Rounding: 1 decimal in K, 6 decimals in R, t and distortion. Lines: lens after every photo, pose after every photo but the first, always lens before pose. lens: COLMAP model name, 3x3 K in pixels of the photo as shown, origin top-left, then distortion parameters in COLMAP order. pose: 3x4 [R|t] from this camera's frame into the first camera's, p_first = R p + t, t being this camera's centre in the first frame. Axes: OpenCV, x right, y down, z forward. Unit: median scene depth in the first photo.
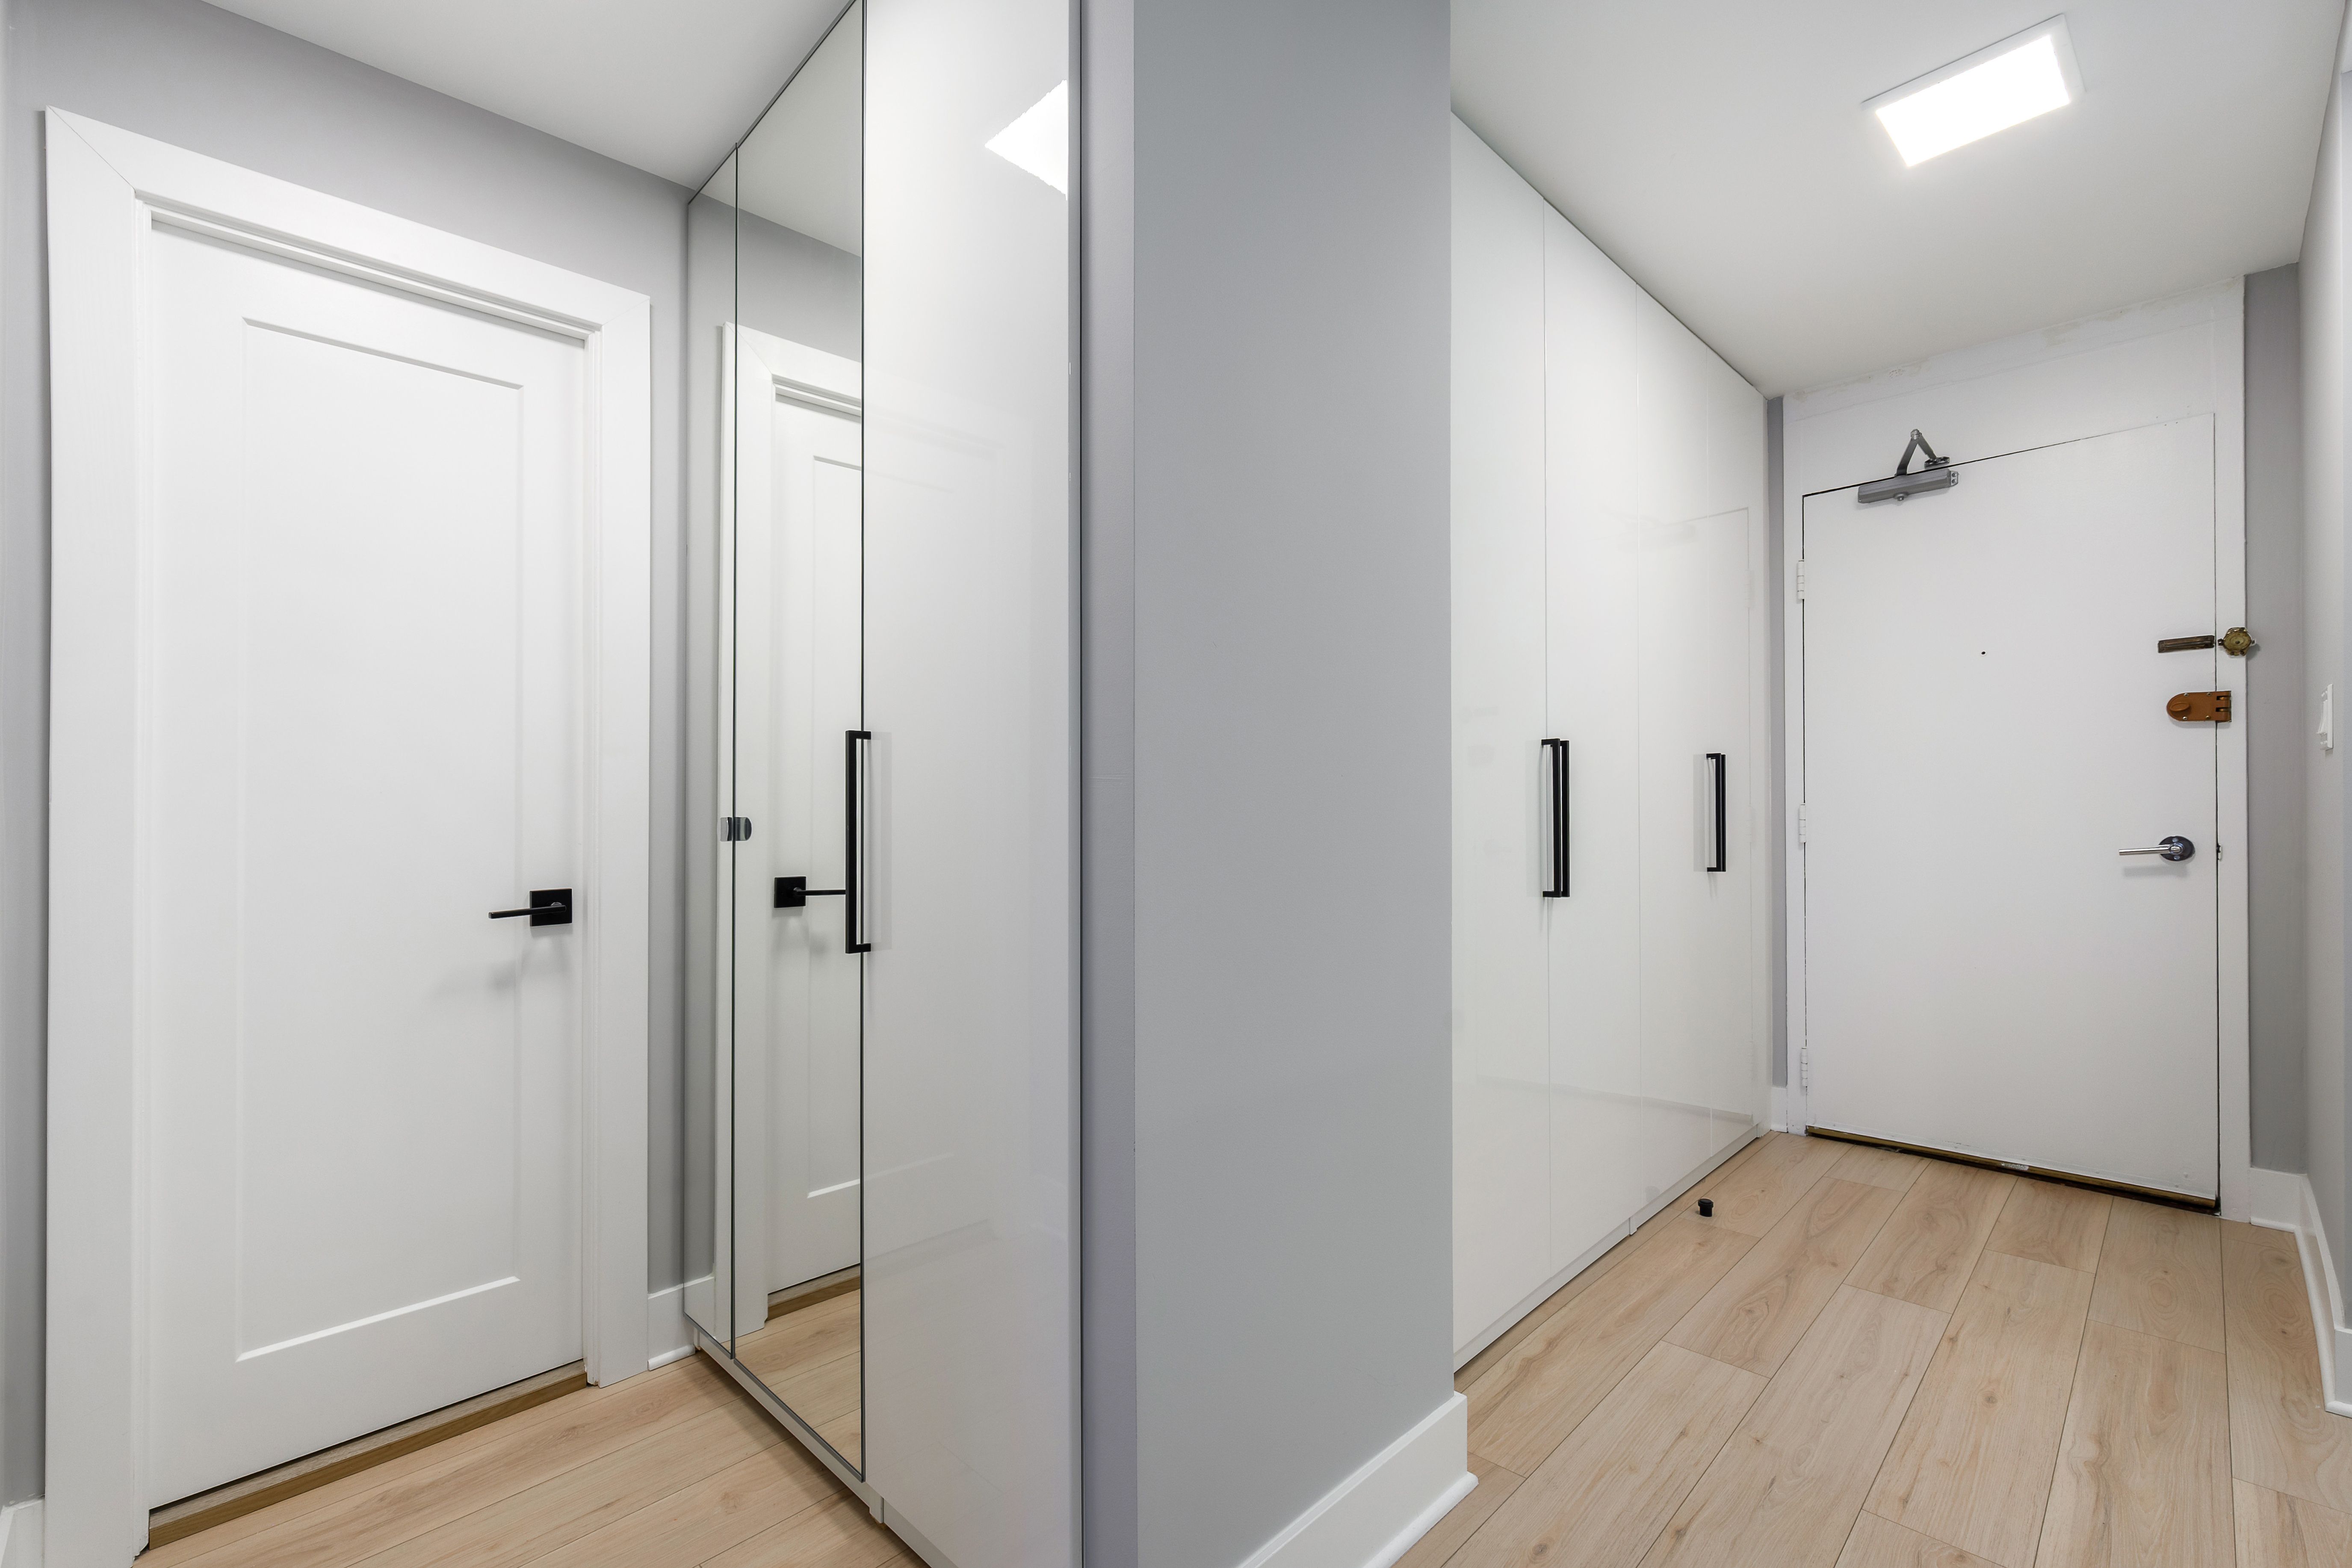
lens RADIAL K [[1030.1, 0, 1154.7], [0, 1030.1, 809.3], [0, 0, 1]] dist [0.003989, -0.000621]
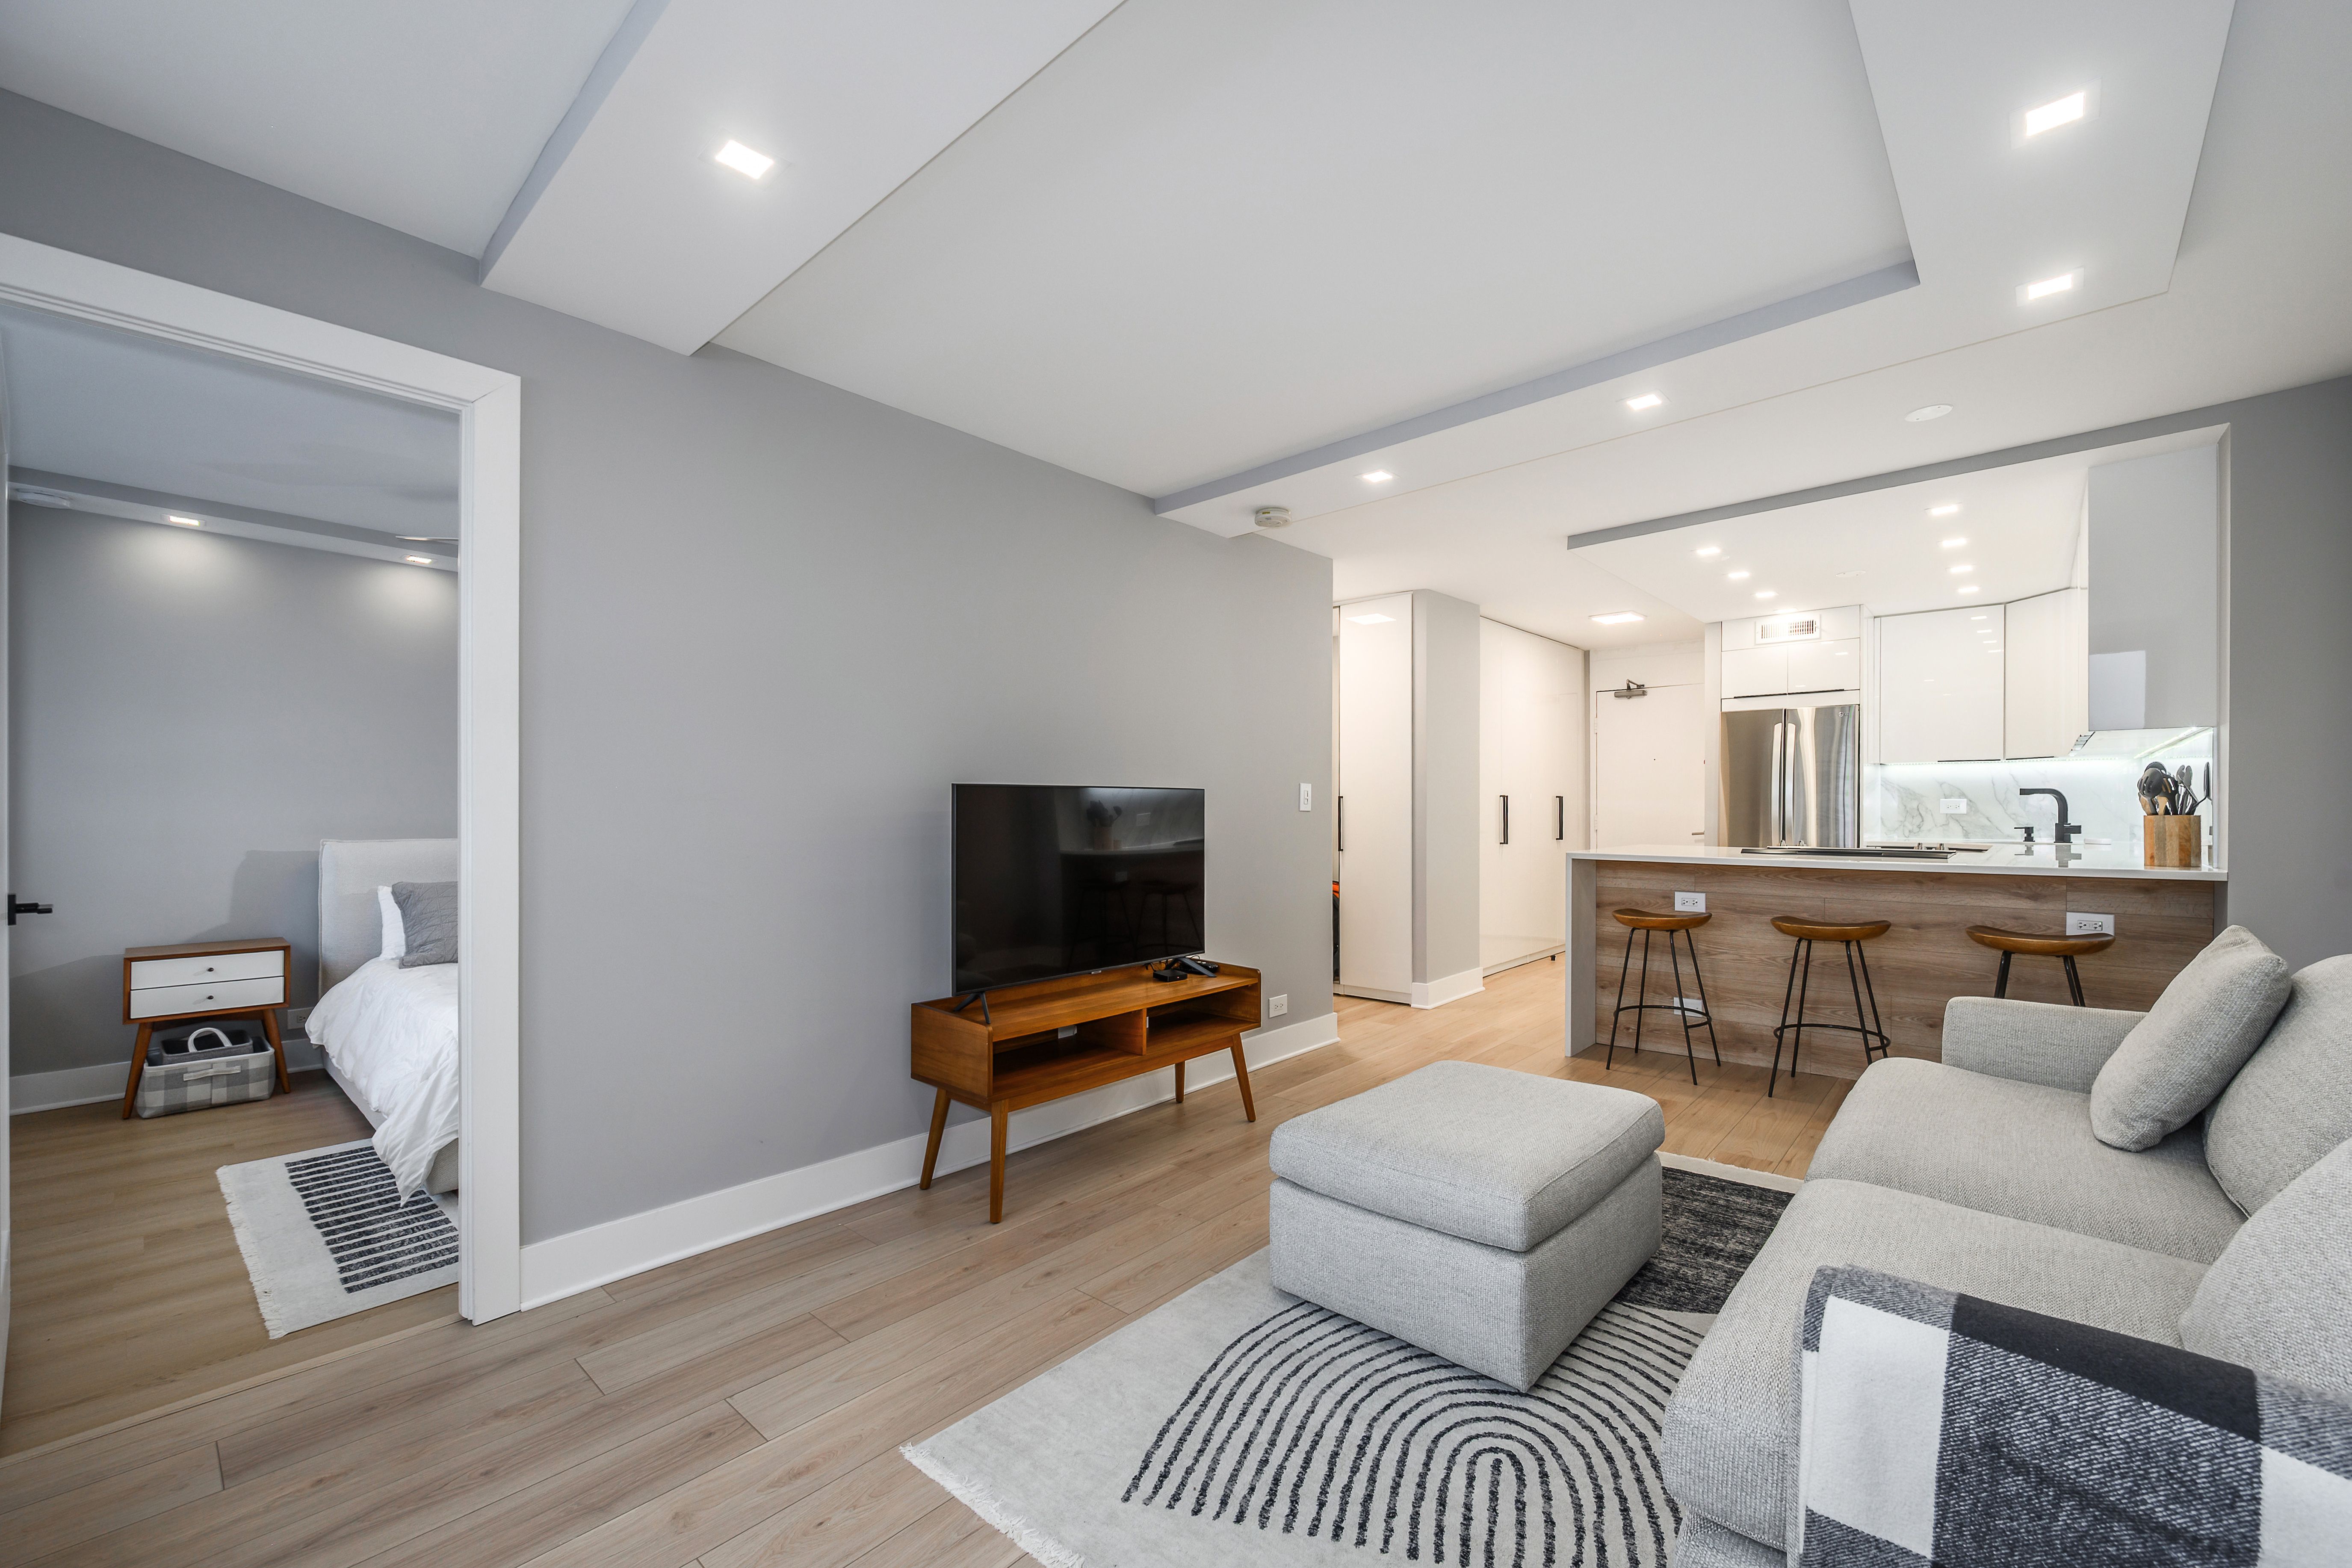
lens RADIAL K [[952.0, 0, 1241.7], [0, 952.0, 820.6], [0, 0, 1]] dist [-0.004392, -0.000566]
pose [[0.993253, 0.015607, 0.114914, -0.743692], [-0.018365, 0.999567, 0.022982, -0.037201], [-0.114506, -0.024937, 0.993110, -1.826375]]
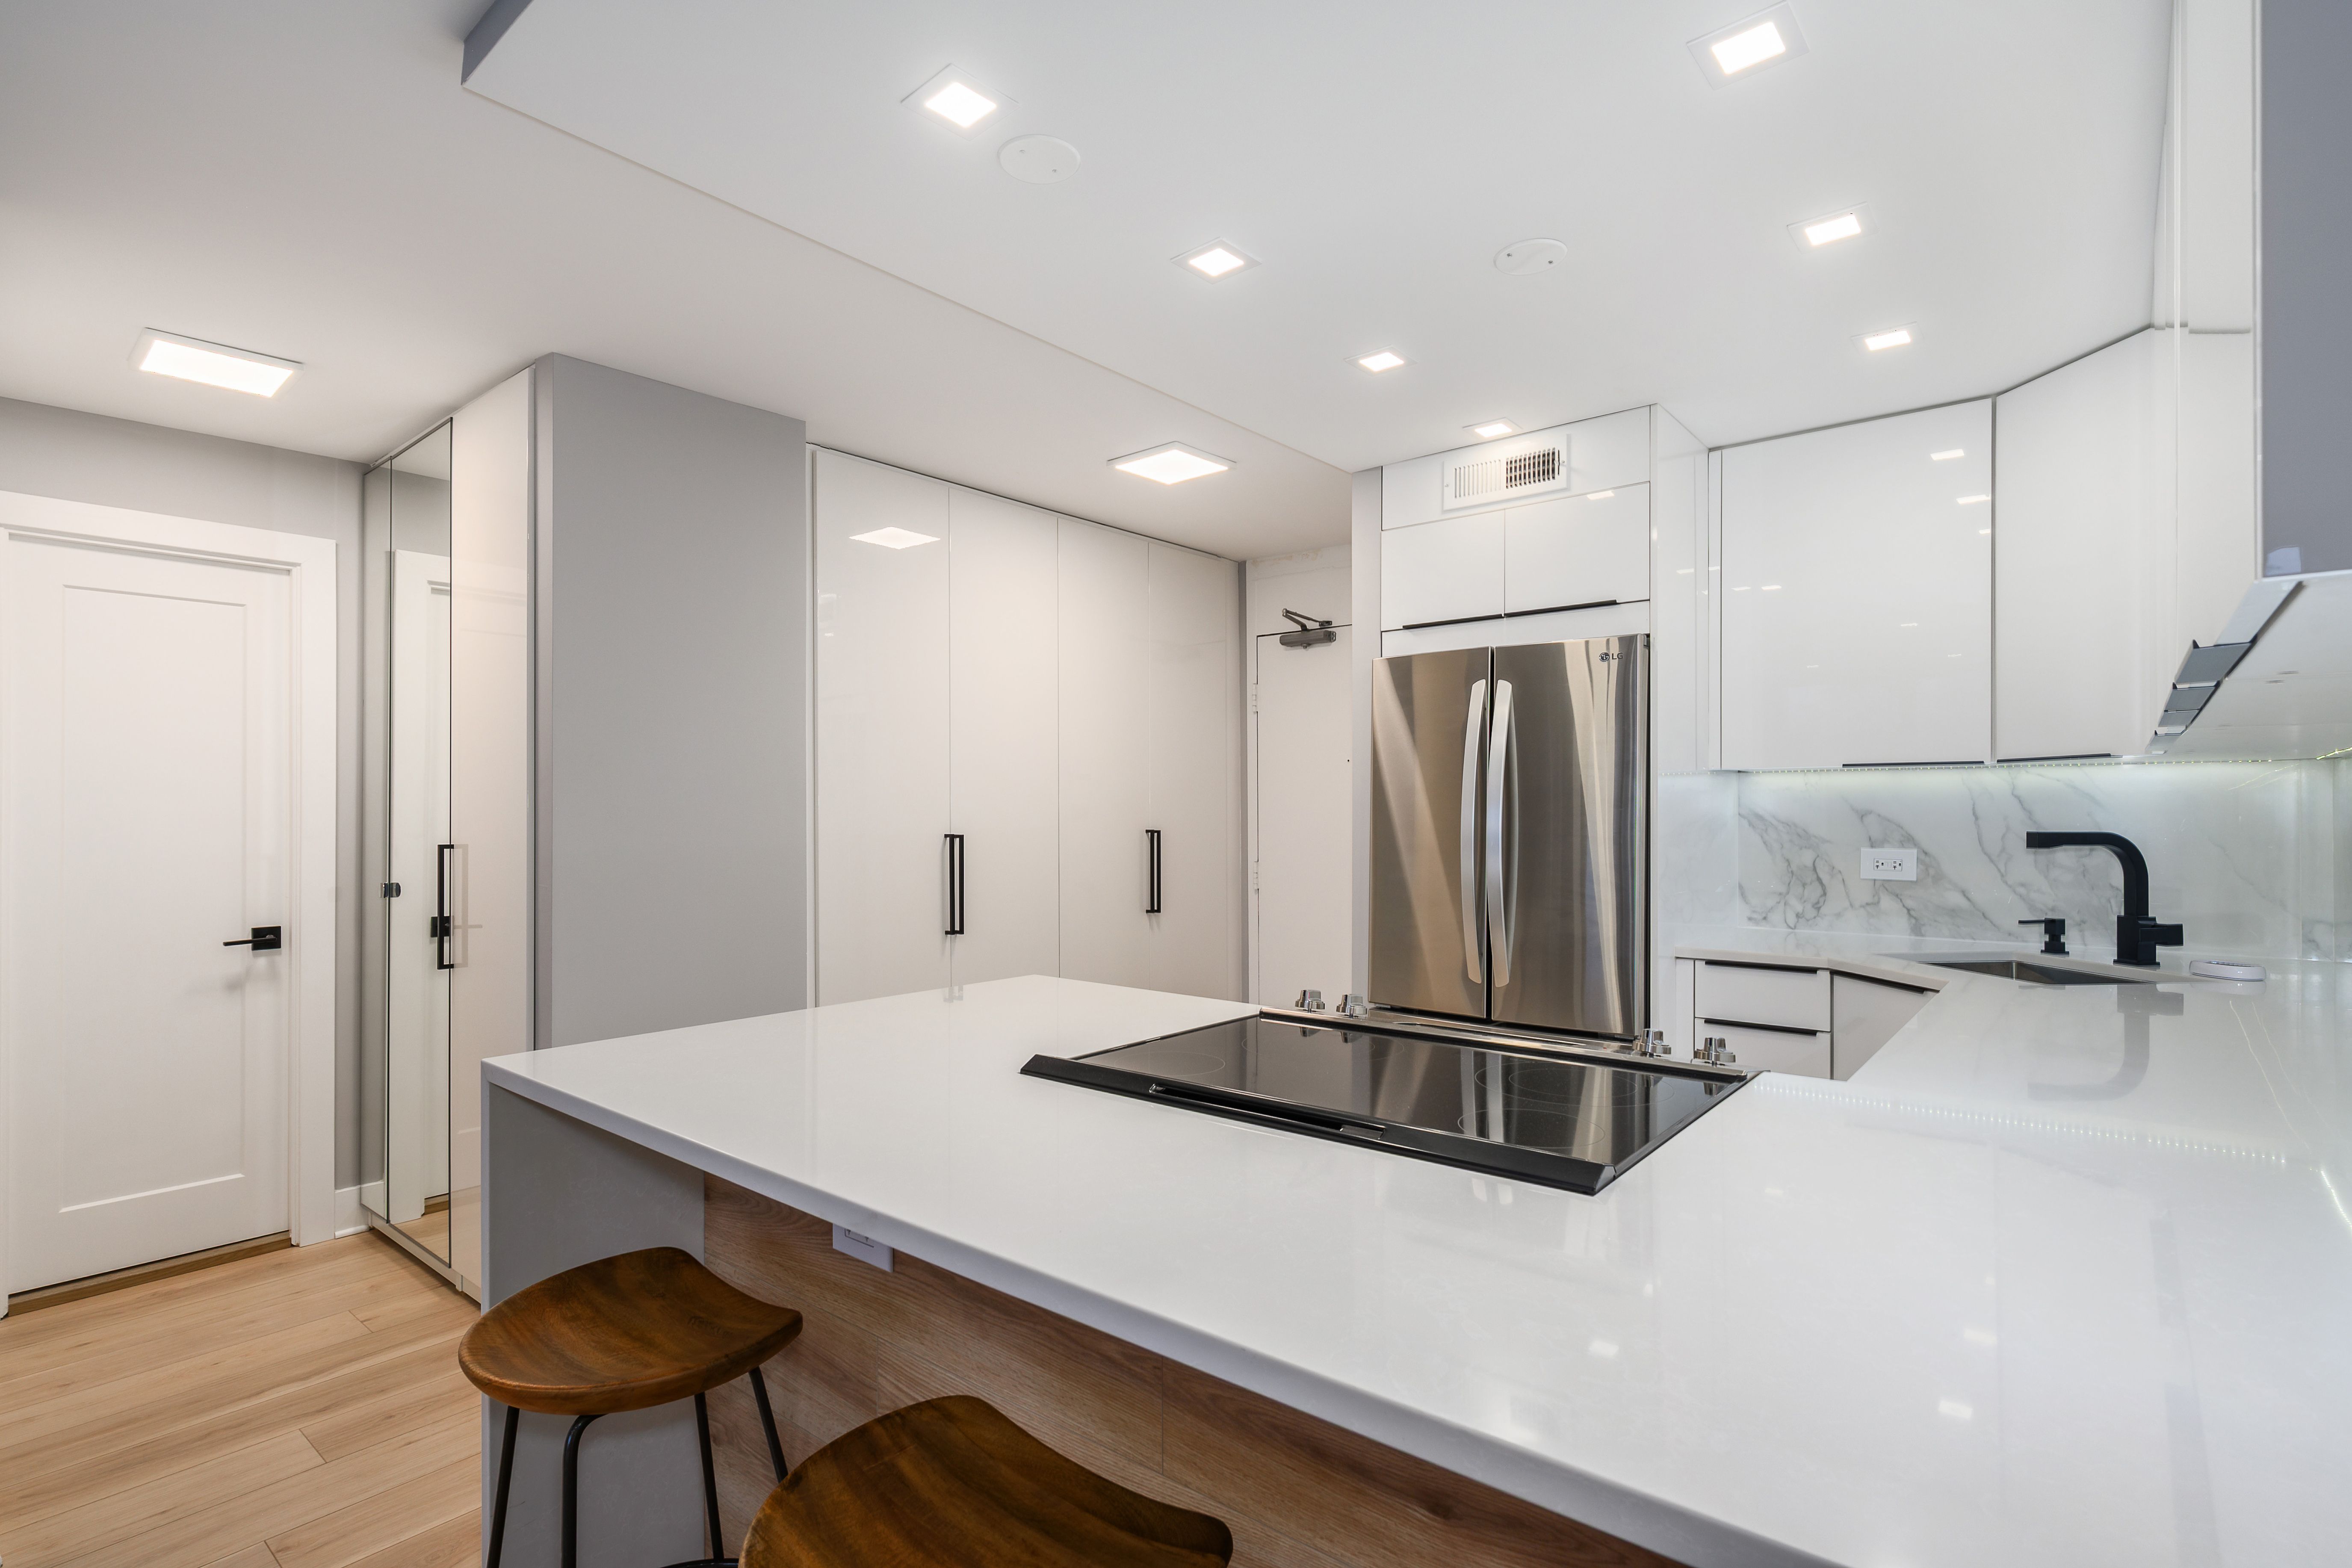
lens RADIAL K [[1130.7, 0, 1122.2], [0, 1130.7, 833.2], [0, 0, 1]] dist [0.003340, 0.000265]
pose [[0.995472, 0.015614, 0.093764, 0.472689], [-0.017803, 0.999587, 0.022557, -0.109770], [-0.093374, -0.024125, 0.995339, -0.718711]]
